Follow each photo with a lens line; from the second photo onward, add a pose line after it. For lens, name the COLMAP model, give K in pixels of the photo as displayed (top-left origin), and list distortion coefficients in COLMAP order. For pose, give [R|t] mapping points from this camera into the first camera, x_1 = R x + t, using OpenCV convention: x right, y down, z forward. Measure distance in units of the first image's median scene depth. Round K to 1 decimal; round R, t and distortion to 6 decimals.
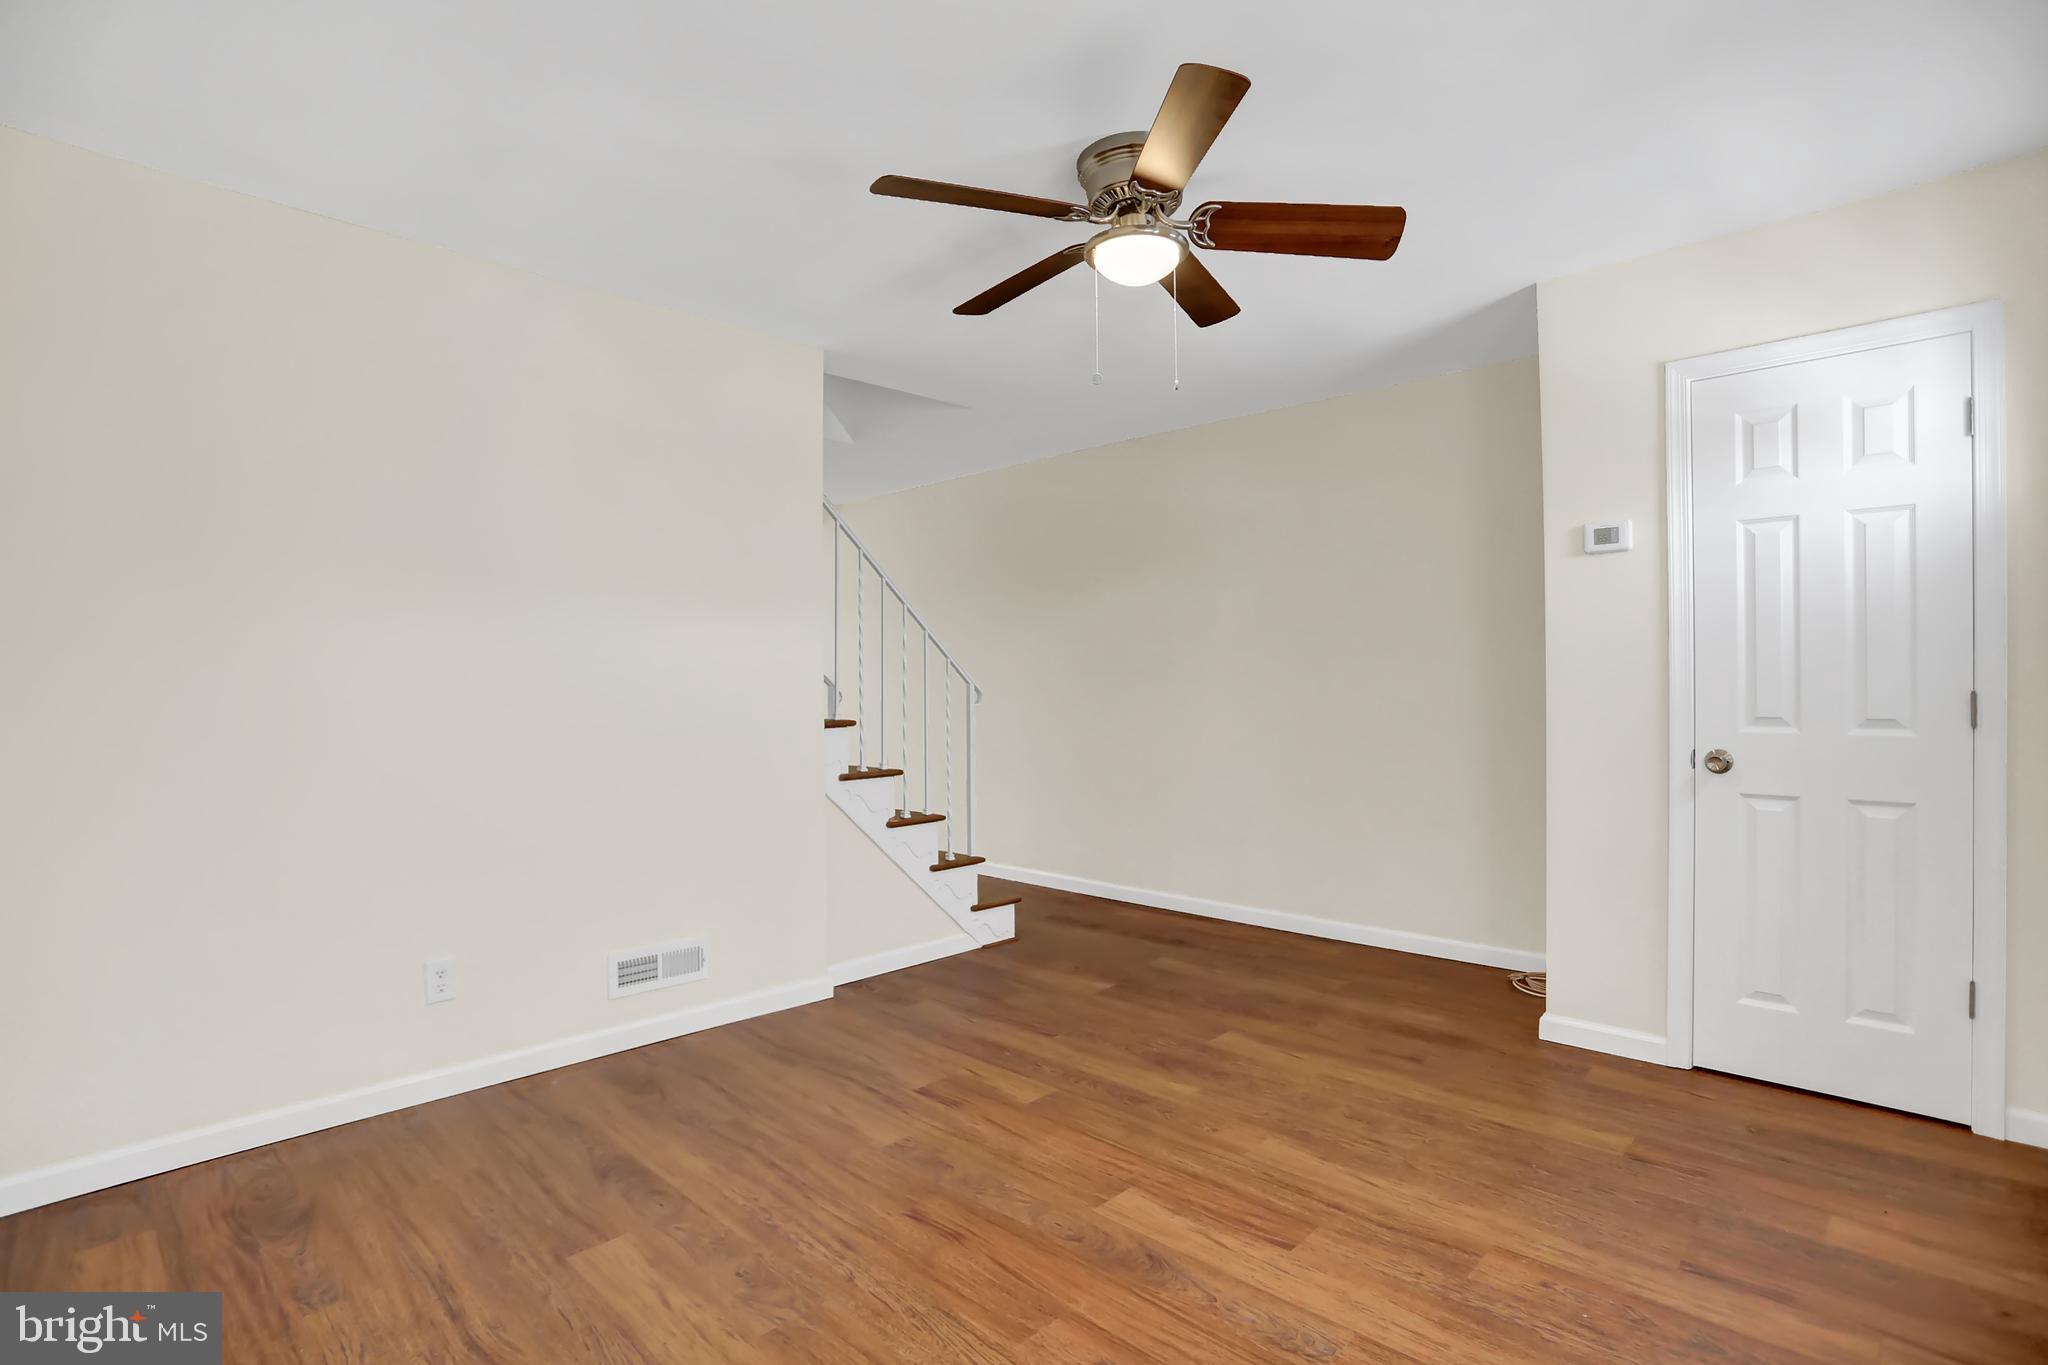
lens RADIAL K [[995.5, 0, 1029.2], [0, 995.5, 691.2], [0, 0, 1]] dist [-0.059200, 0.017177]
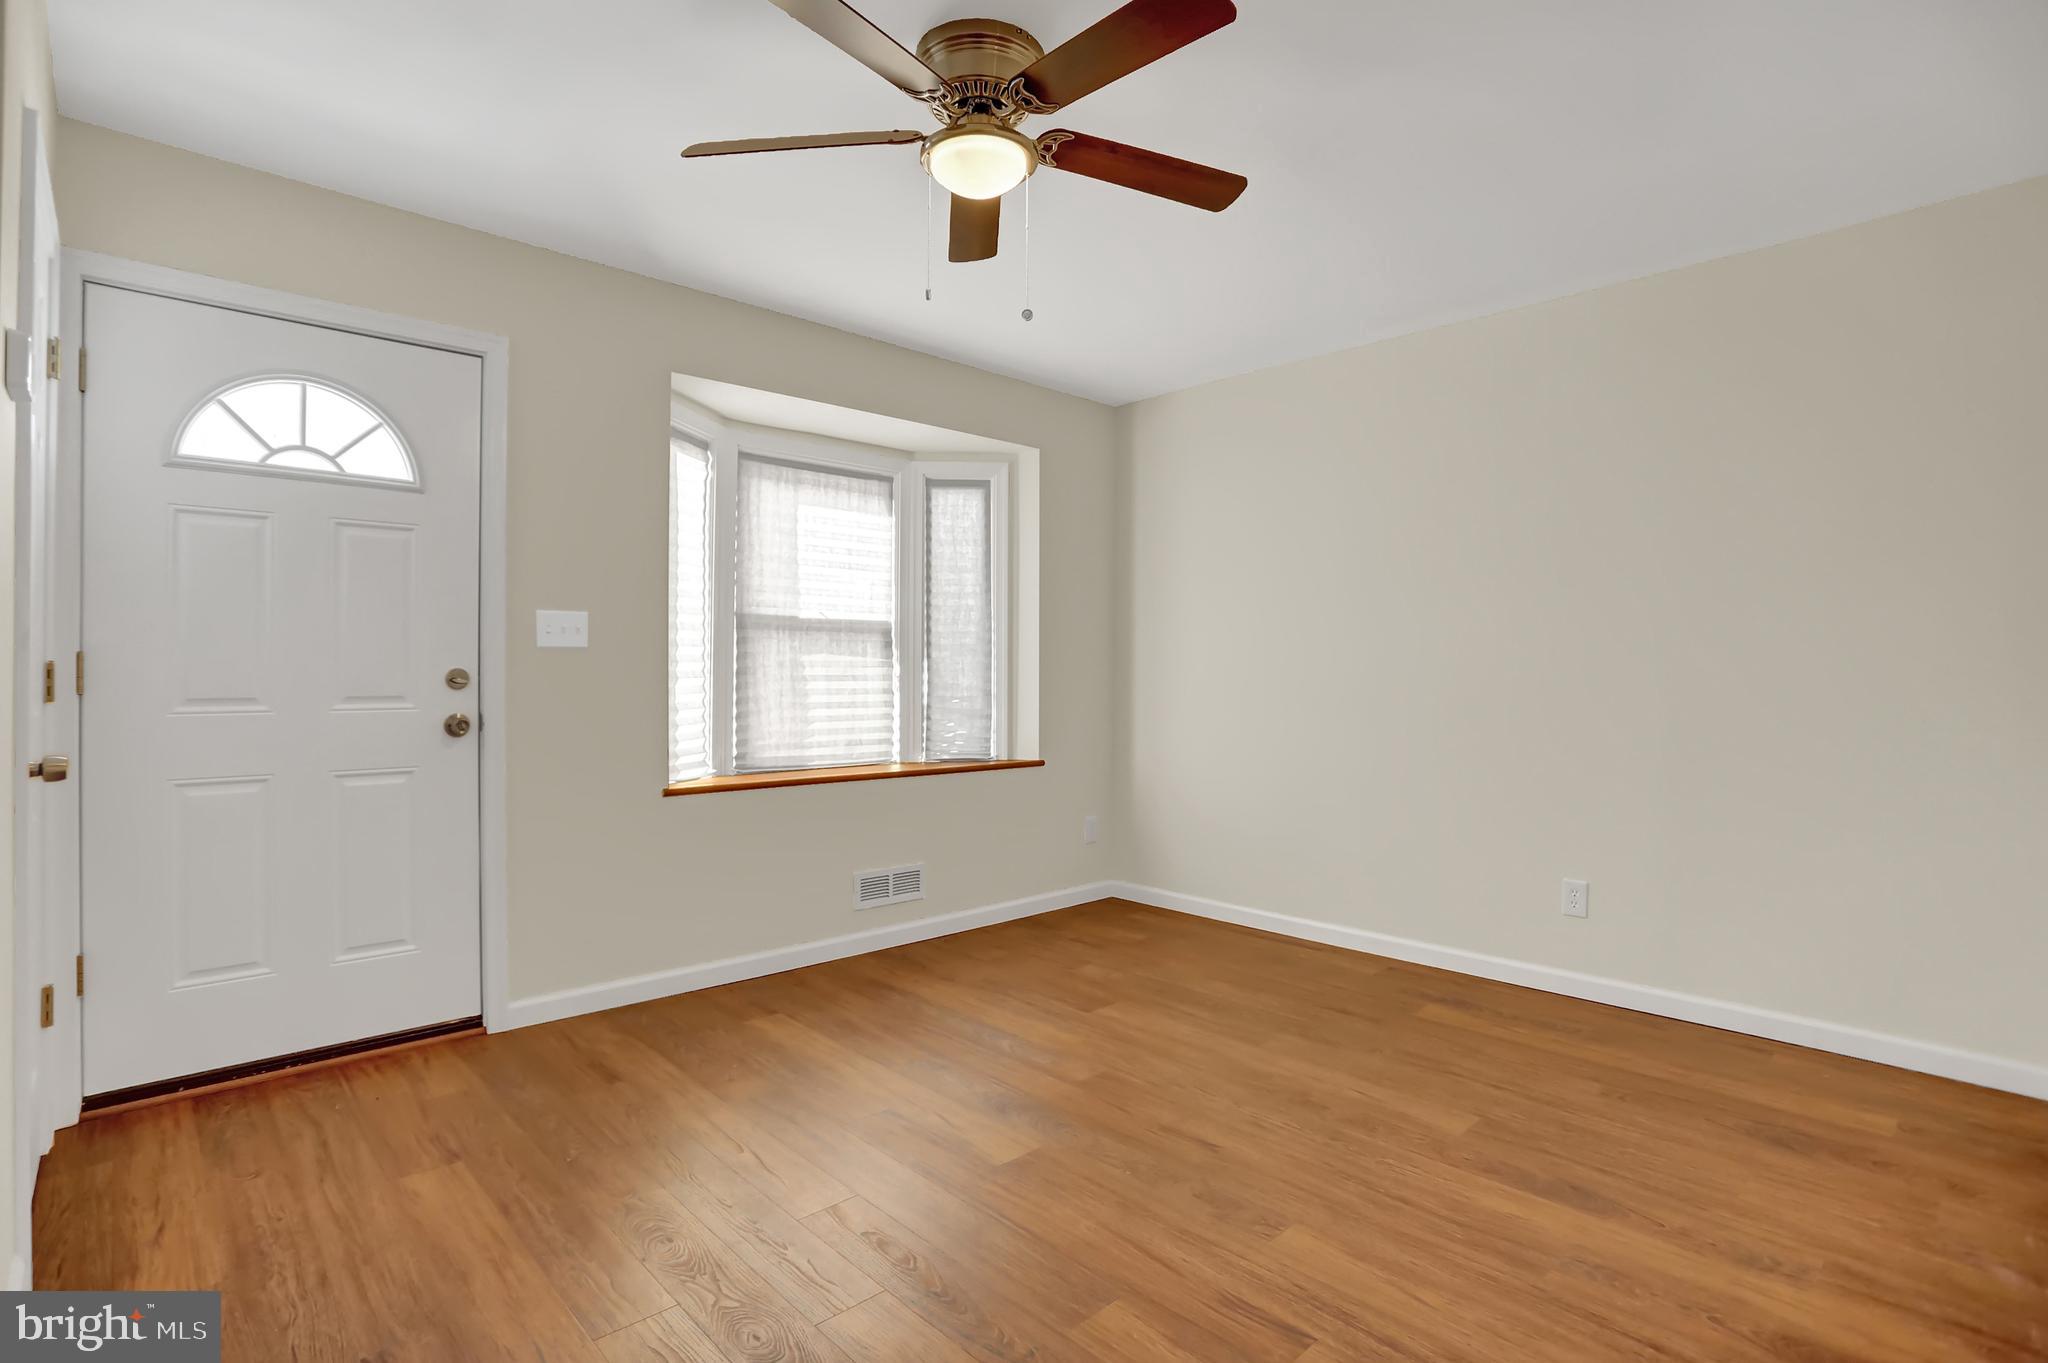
lens RADIAL K [[995.5, 0, 1013.6], [0, 995.5, 662.8], [0, 0, 1]] dist [-0.059200, 0.017177]
pose [[-0.998203, 0.006108, 0.059617, 0.024419], [0.005978, 0.999979, -0.002367, 0.008254], [-0.059630, -0.002006, -0.998219, 1.671134]]
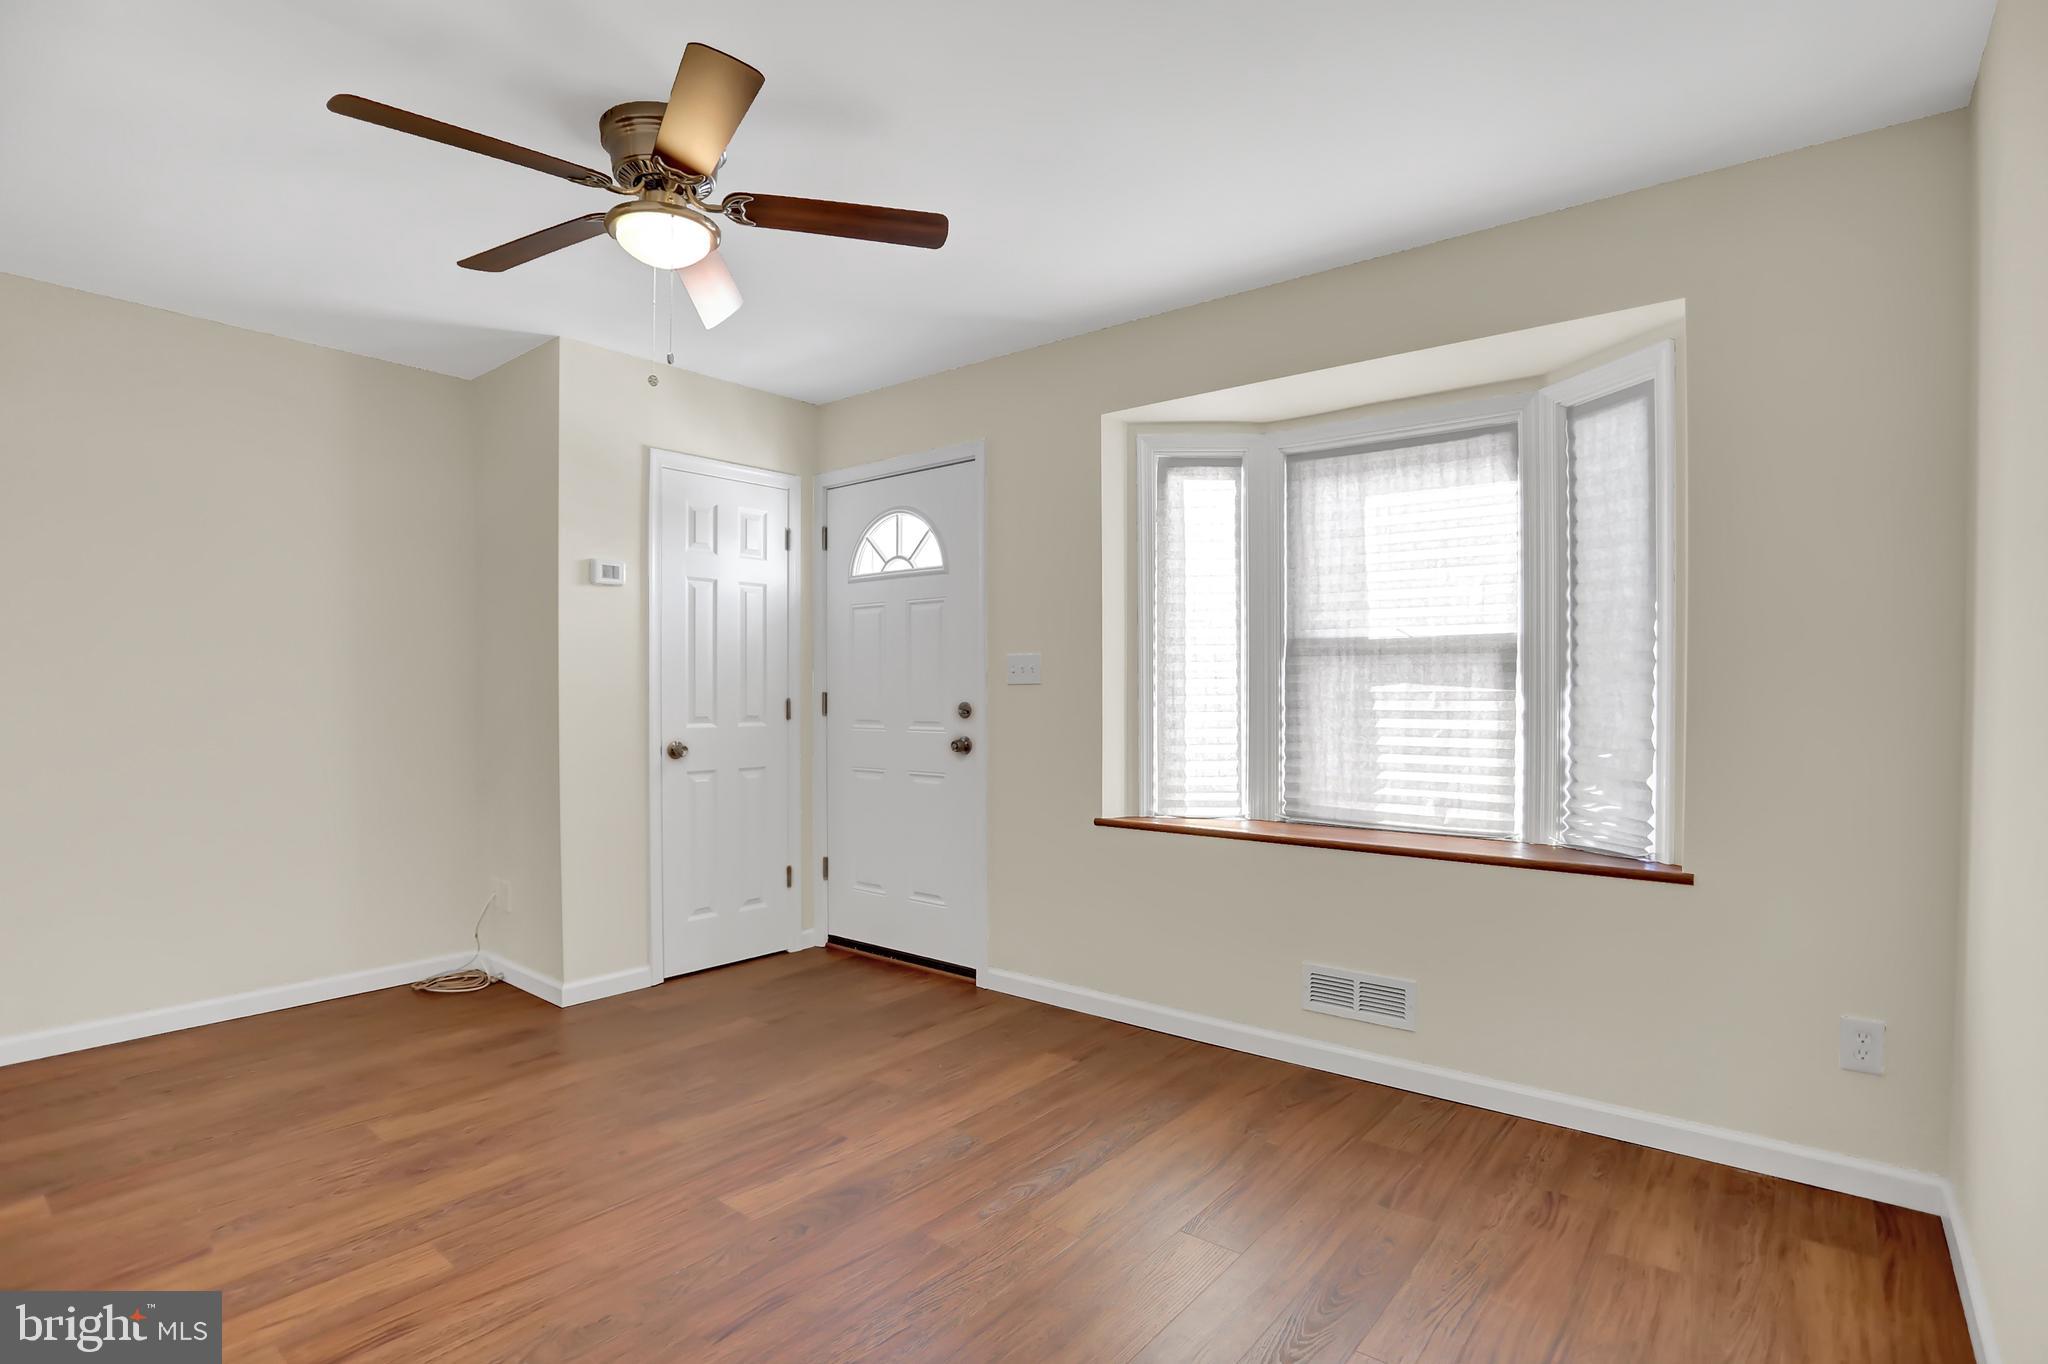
lens RADIAL K [[995.5, 0, 1033.5], [0, 995.5, 705.1], [0, 0, 1]] dist [-0.059200, 0.017177]
pose [[-0.089897, -0.005629, 0.995935, -0.761509], [0.007528, 0.999952, 0.006331, 0.004271], [-0.995923, 0.008066, -0.089850, 0.650492]]
